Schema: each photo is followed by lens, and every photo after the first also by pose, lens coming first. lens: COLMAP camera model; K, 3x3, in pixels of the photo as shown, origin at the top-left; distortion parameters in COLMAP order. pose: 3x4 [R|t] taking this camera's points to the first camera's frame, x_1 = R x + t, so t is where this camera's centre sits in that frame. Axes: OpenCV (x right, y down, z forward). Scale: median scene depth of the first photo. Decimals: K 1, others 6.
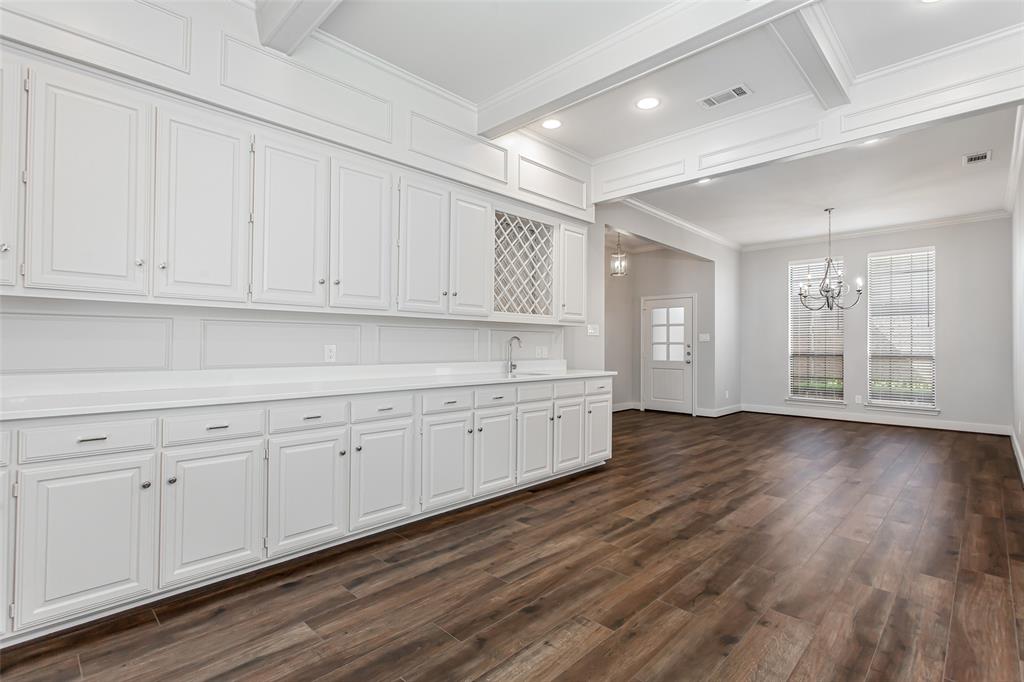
lens RADIAL K [[488.1, 0, 503.5], [0, 488.1, 334.5], [0, 0, 1]] dist [0.003784, 0.002257]
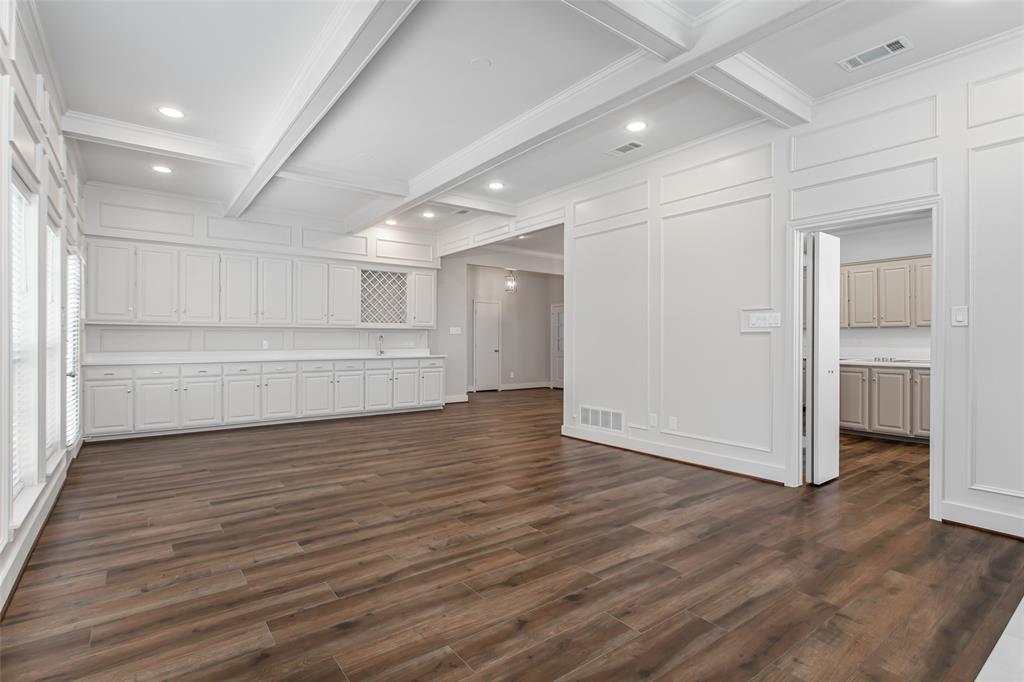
lens RADIAL K [[488.1, 0, 513.2], [0, 488.1, 327.0], [0, 0, 1]] dist [0.003784, 0.002257]
pose [[0.988545, -0.002999, -0.150896, 0.774210], [0.002757, 0.999995, -0.001813, -0.022930], [0.150900, 0.001376, 0.988548, -0.715844]]
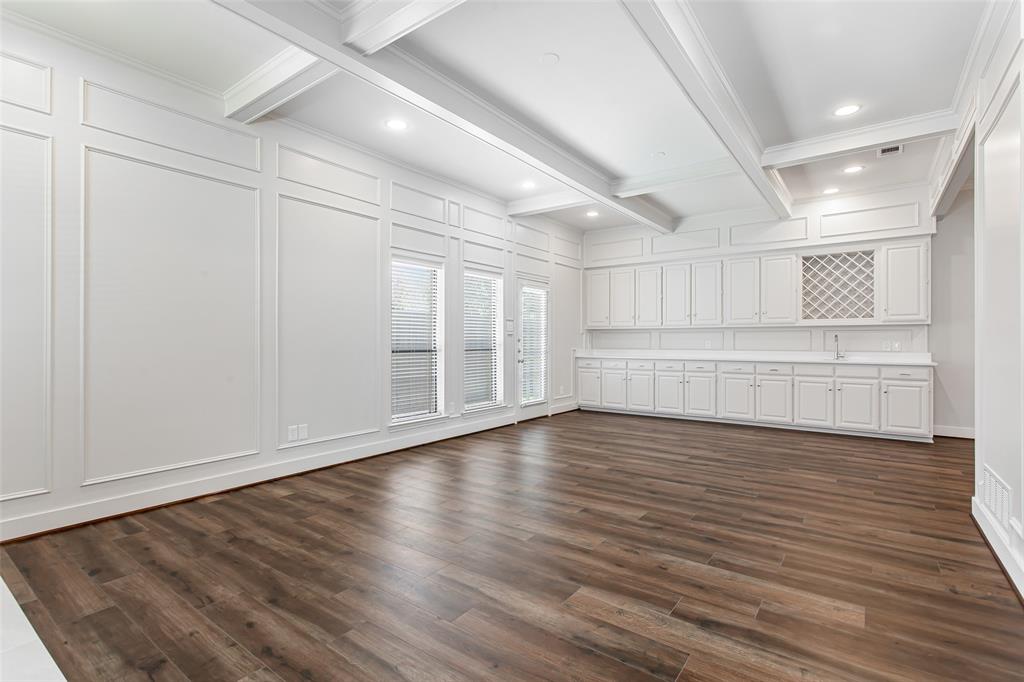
lens RADIAL K [[488.1, 0, 507.0], [0, 488.1, 346.1], [0, 0, 1]] dist [0.003784, 0.002257]
pose [[0.139710, 0.012013, -0.990120, 1.308919], [0.024923, 0.999567, 0.015645, -0.009109], [0.989879, -0.026862, 0.139350, -0.173941]]
